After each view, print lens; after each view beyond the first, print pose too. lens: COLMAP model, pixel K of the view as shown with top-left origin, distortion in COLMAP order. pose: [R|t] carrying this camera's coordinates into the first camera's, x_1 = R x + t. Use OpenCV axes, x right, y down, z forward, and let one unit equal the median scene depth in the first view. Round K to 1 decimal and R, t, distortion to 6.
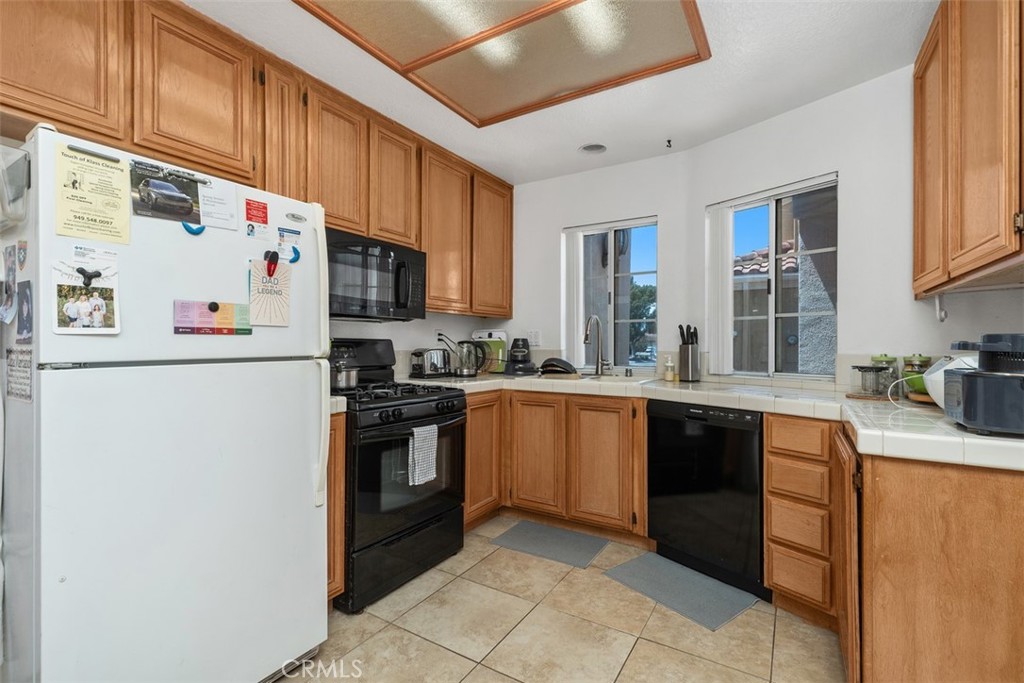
lens RADIAL K [[464.0, 0, 513.6], [0, 464.0, 343.3], [0, 0, 1]] dist [0.000245, -0.000335]
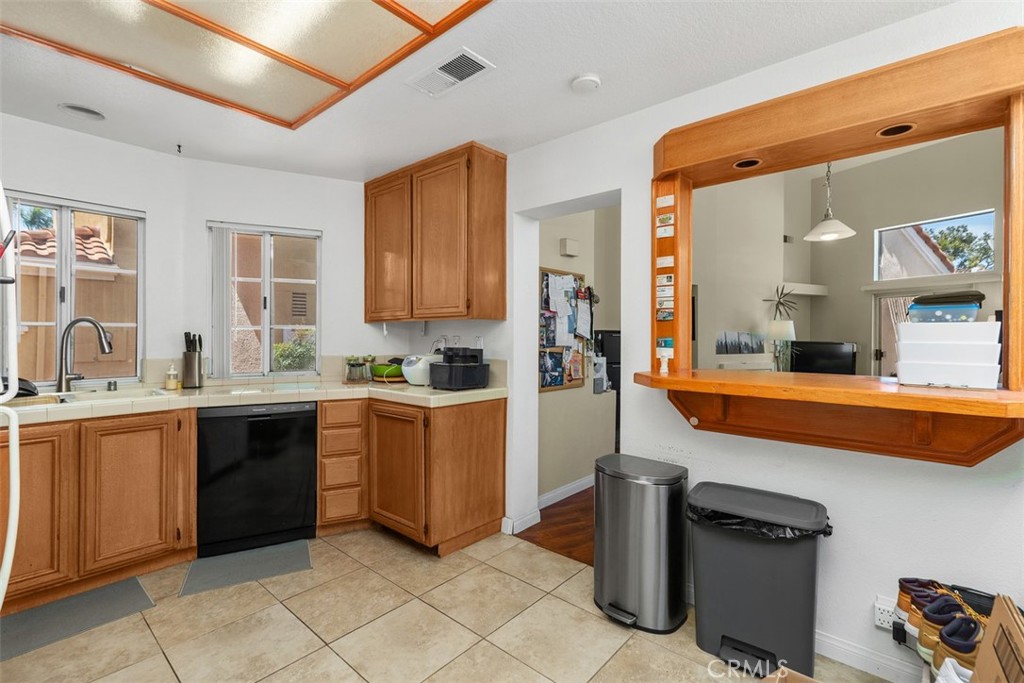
lens RADIAL K [[458.1, 0, 512.4], [0, 458.1, 339.0], [0, 0, 1]] dist [0.000776, -0.000662]
pose [[0.162454, -0.008116, 0.986683, -0.638073], [-0.001788, 0.999962, 0.008519, -0.044086], [-0.986714, -0.003148, 0.162433, 0.178363]]
